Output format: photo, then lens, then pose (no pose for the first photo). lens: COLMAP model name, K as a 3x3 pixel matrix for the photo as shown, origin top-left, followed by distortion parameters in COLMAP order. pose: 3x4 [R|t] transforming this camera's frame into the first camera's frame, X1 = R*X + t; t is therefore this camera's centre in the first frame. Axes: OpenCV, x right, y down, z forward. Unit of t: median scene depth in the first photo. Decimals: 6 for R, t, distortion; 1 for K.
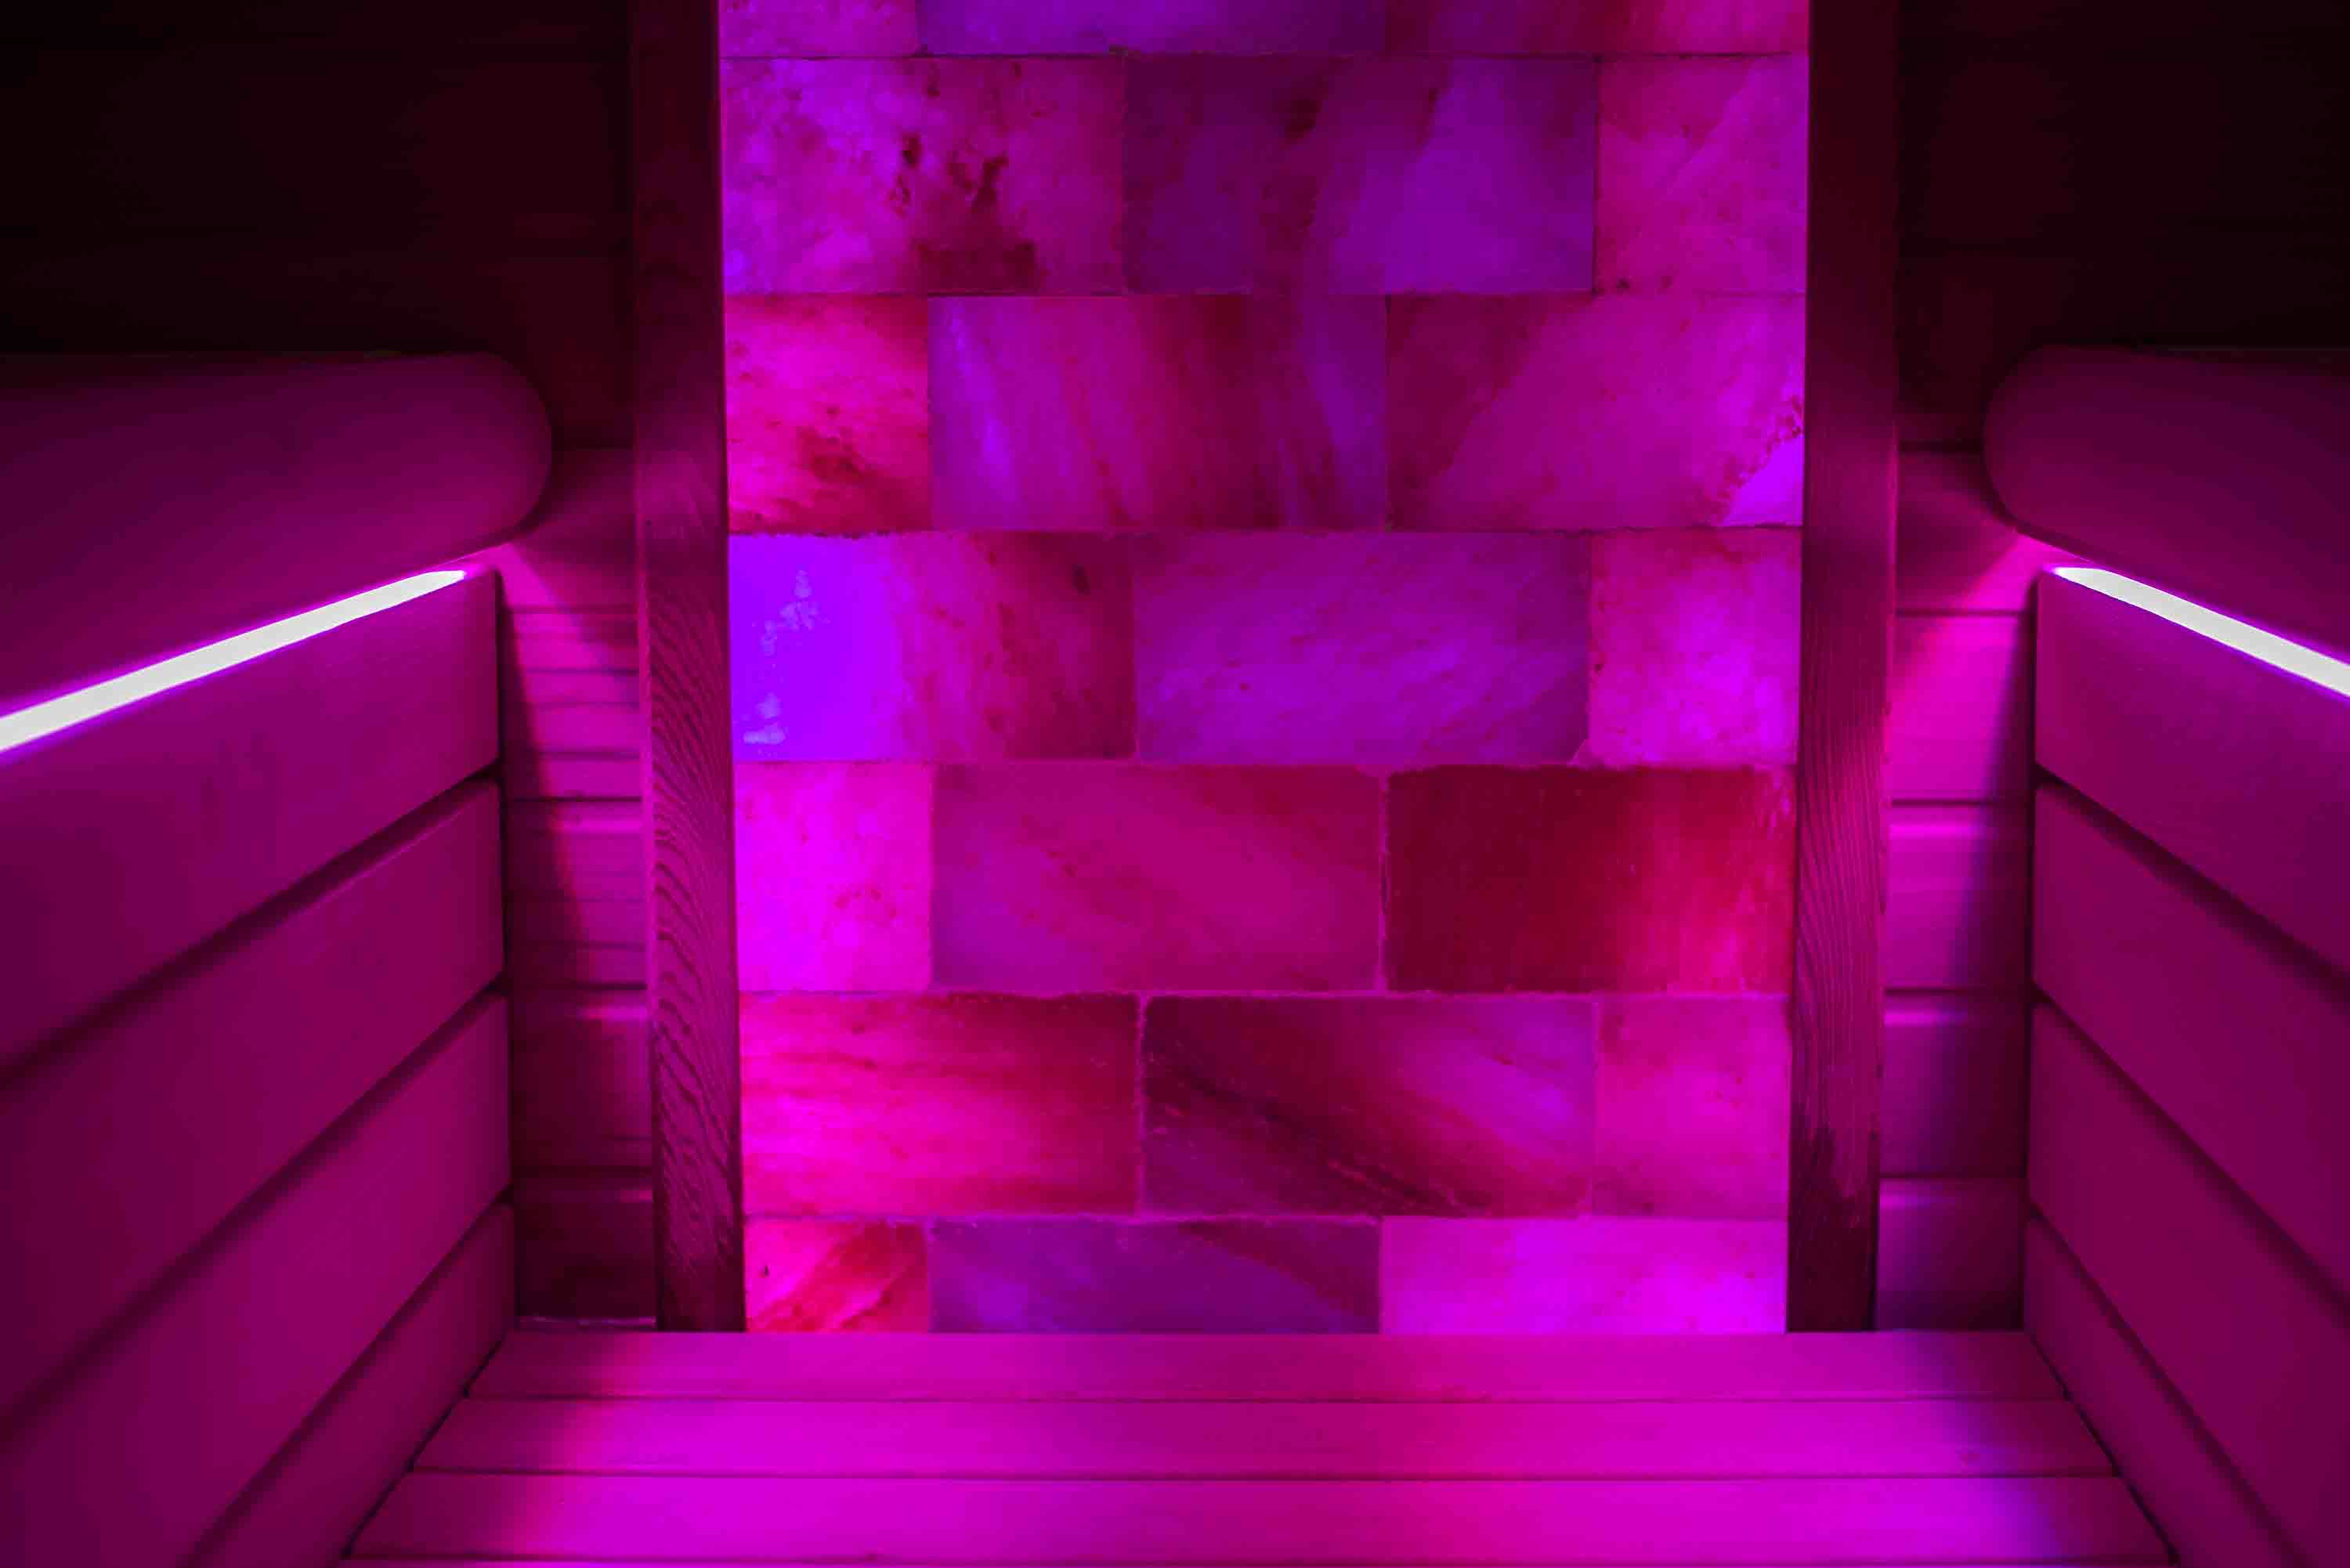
lens RADIAL K [[3393.8, 0, 1170.9], [0, 3393.8, 784.0], [0, 0, 1]] dist [-0.032538, 0.000000]
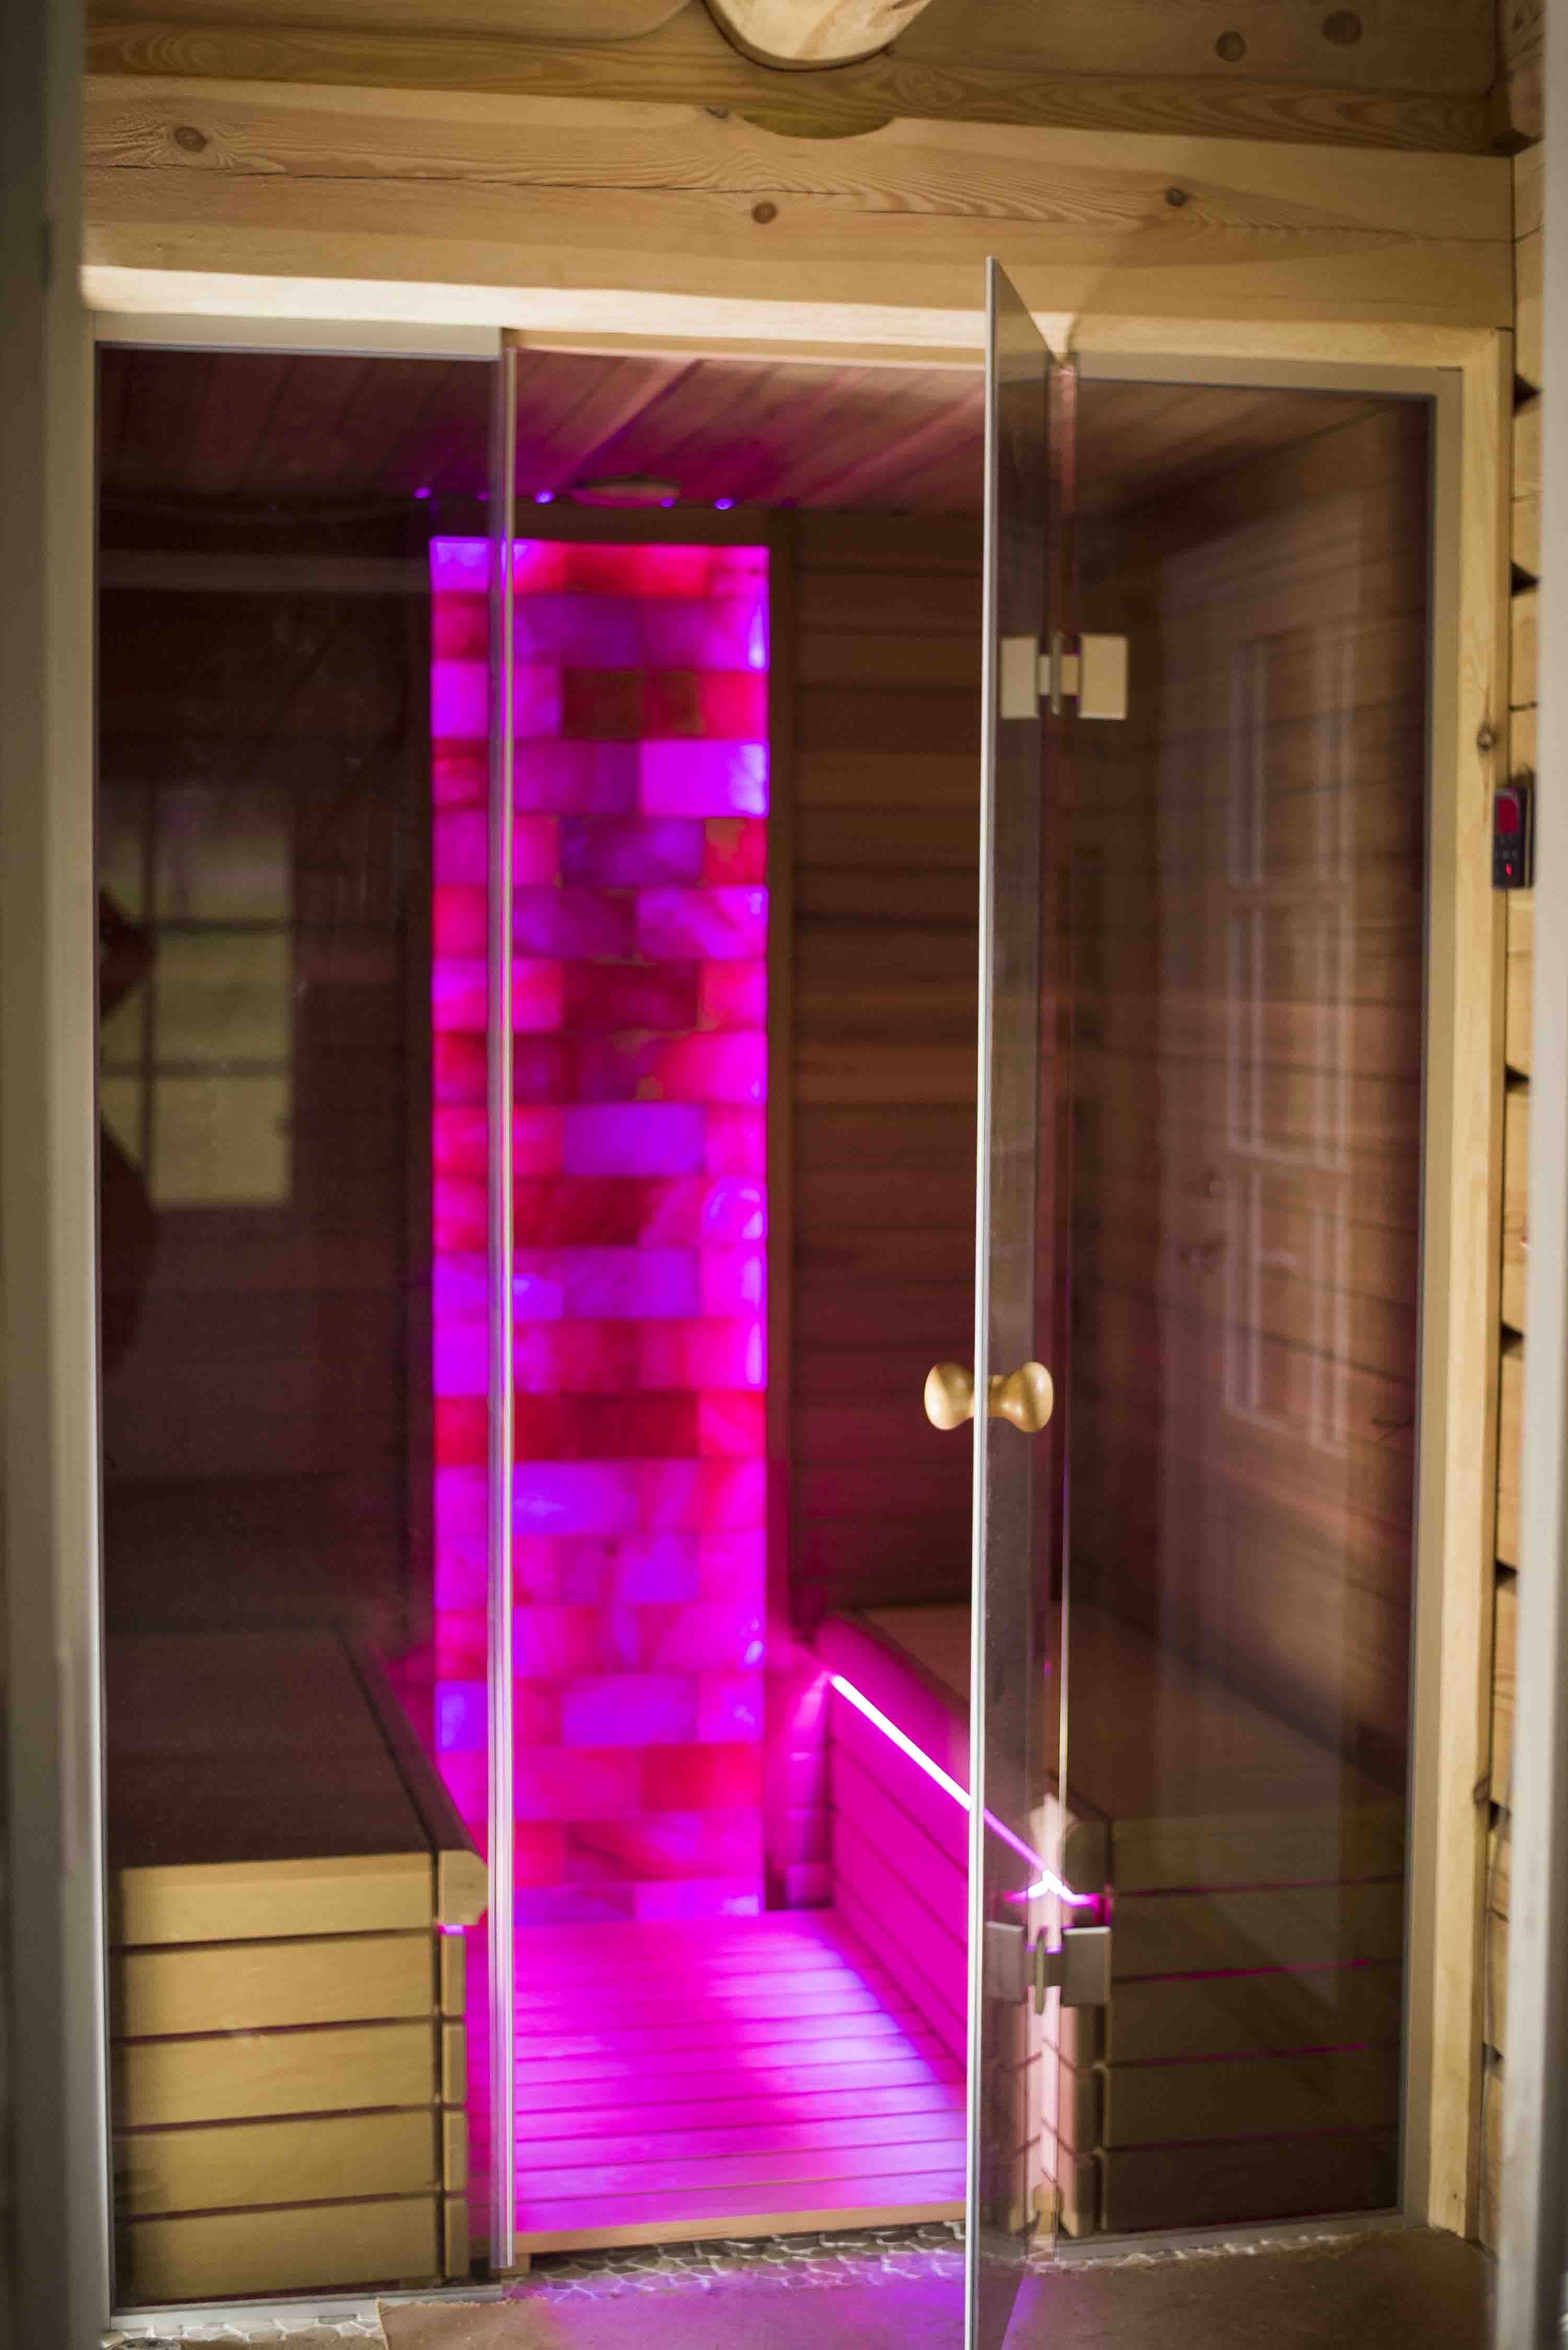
lens RADIAL K [[3393.6, 0, 784.8], [0, 3393.6, 1150.8], [0, 0, 1]] dist [-0.032538, 0.000000]
pose [[0.979310, -0.005330, 0.202294, -0.455597], [0.018192, 0.997924, -0.061777, -0.372075], [-0.201545, 0.064179, 0.977374, -2.261342]]
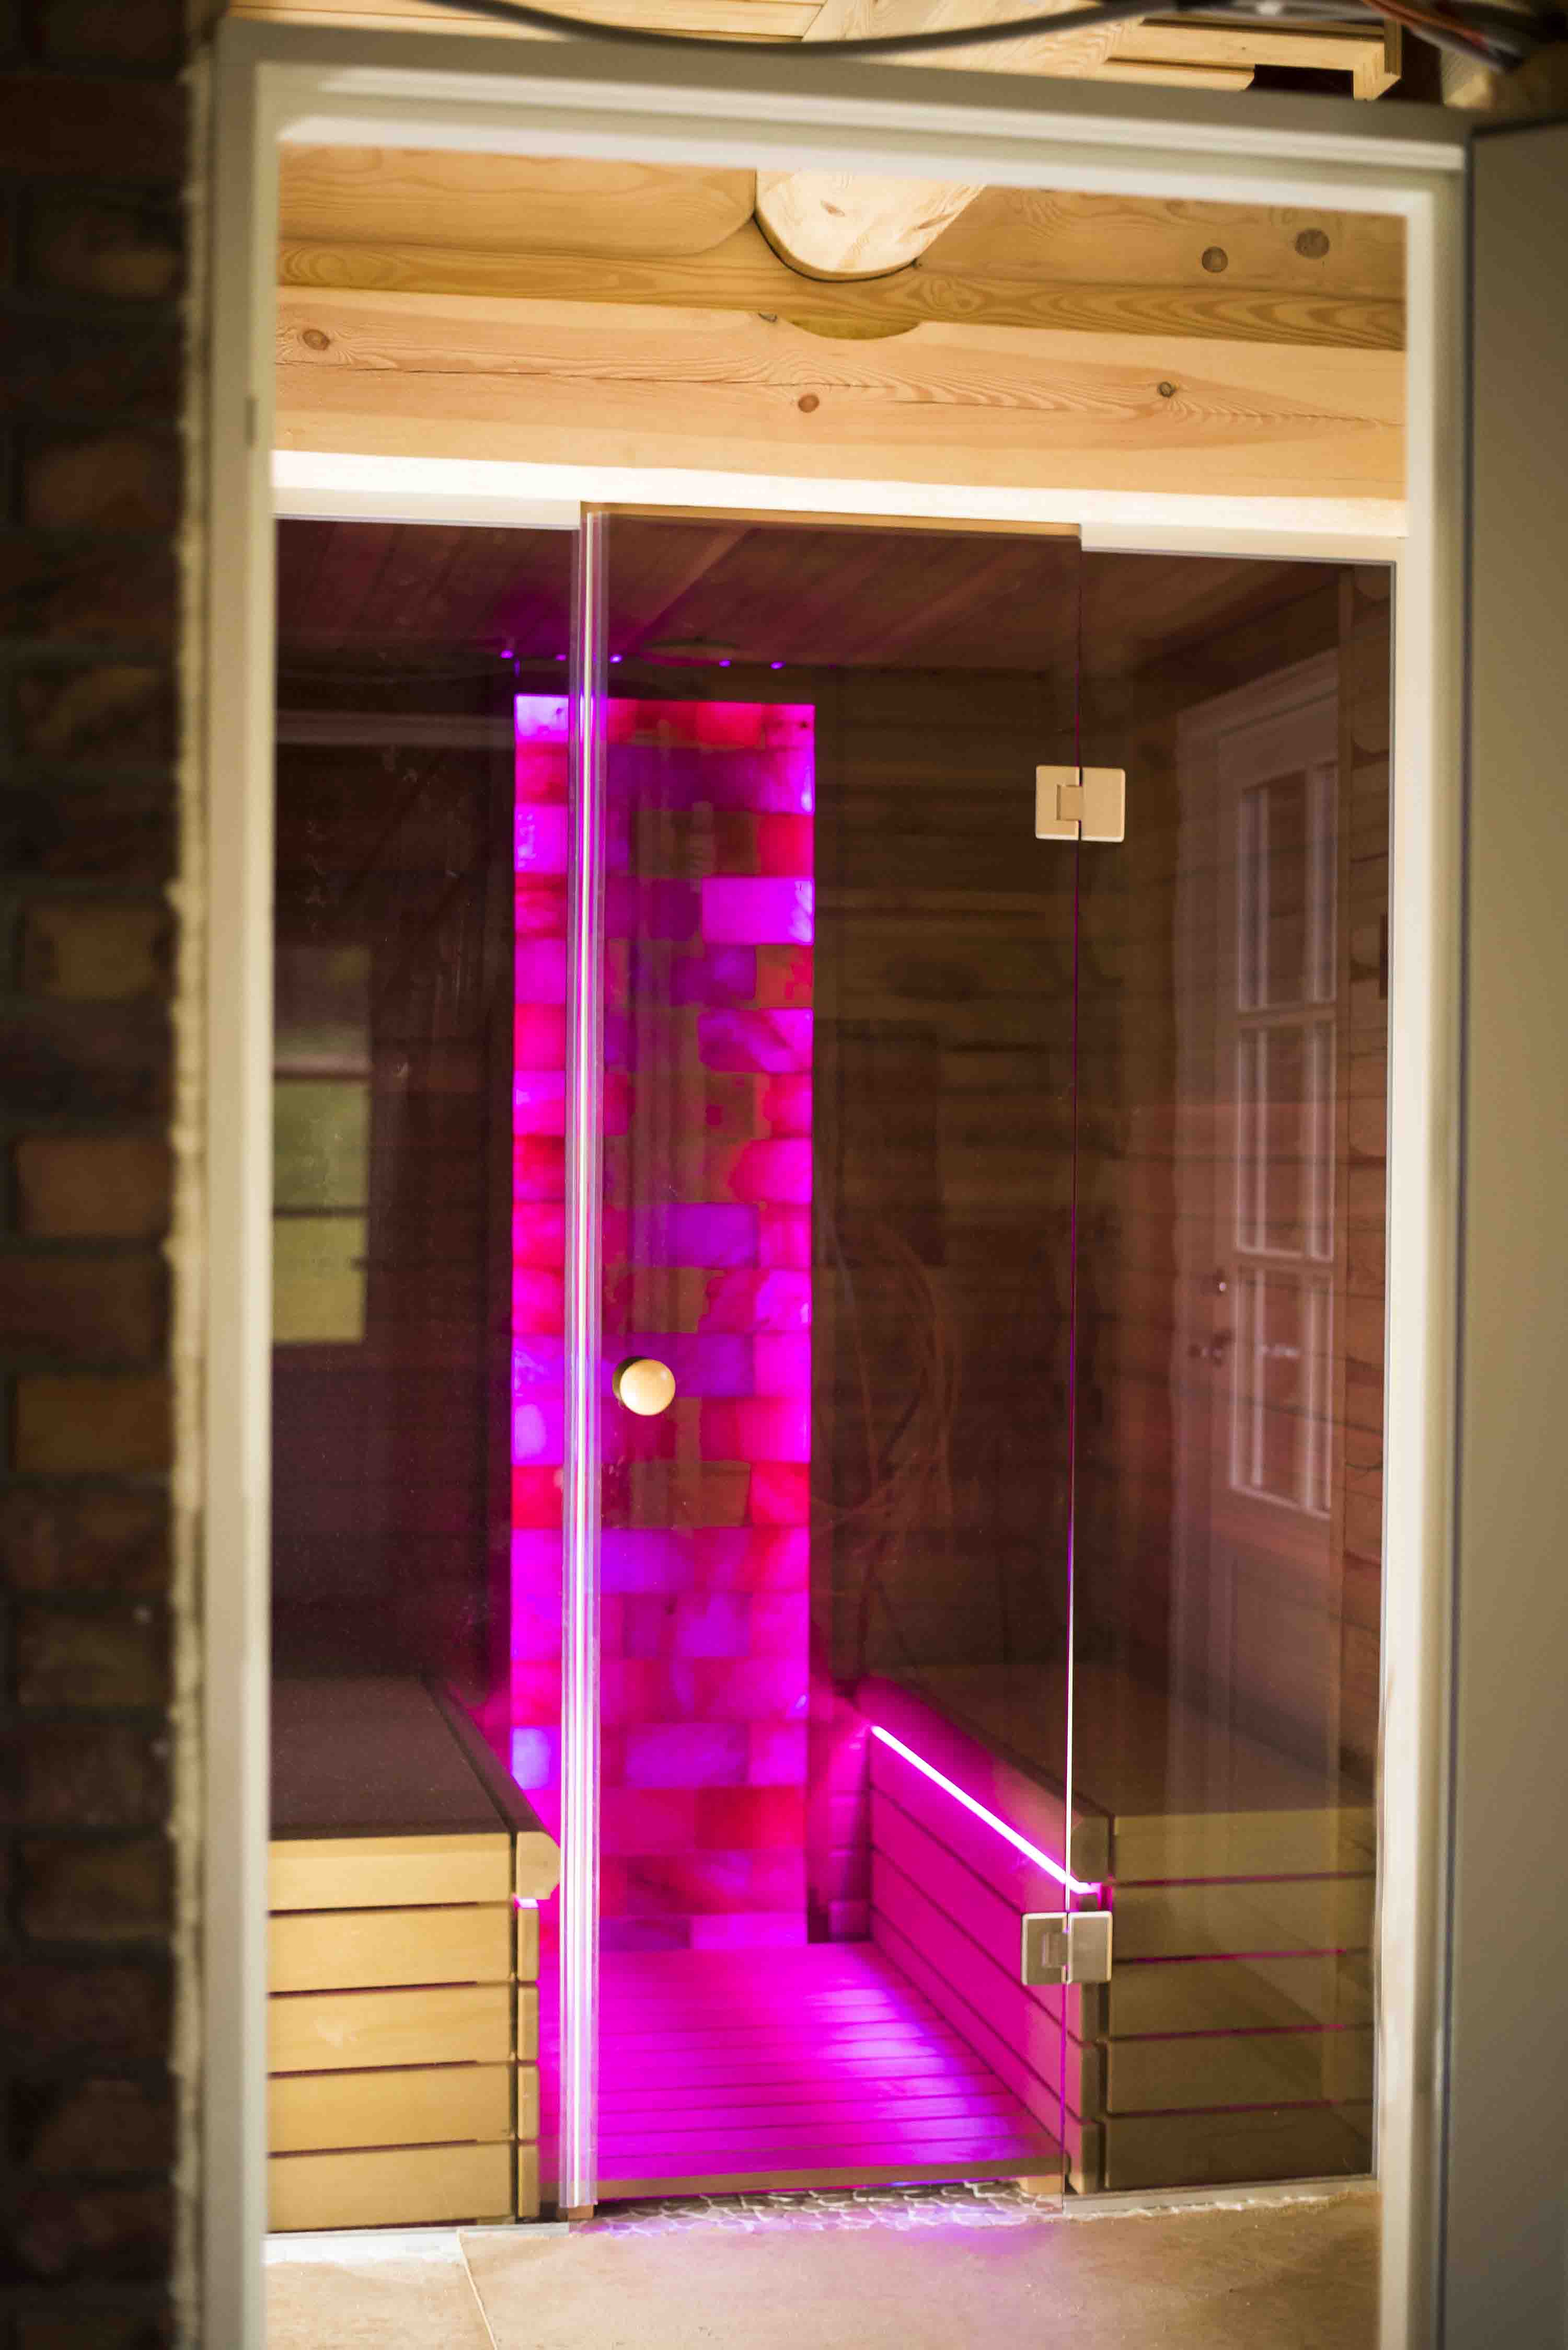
lens RADIAL K [[3393.6, 0, 788.8], [0, 3393.6, 1190.8], [0, 0, 1]] dist [-0.032538, 0.000000]
pose [[0.982842, 0.007339, 0.184304, -0.503378], [0.012776, 0.994099, -0.107718, -0.245165], [-0.184007, 0.108225, 0.976949, -2.590619]]
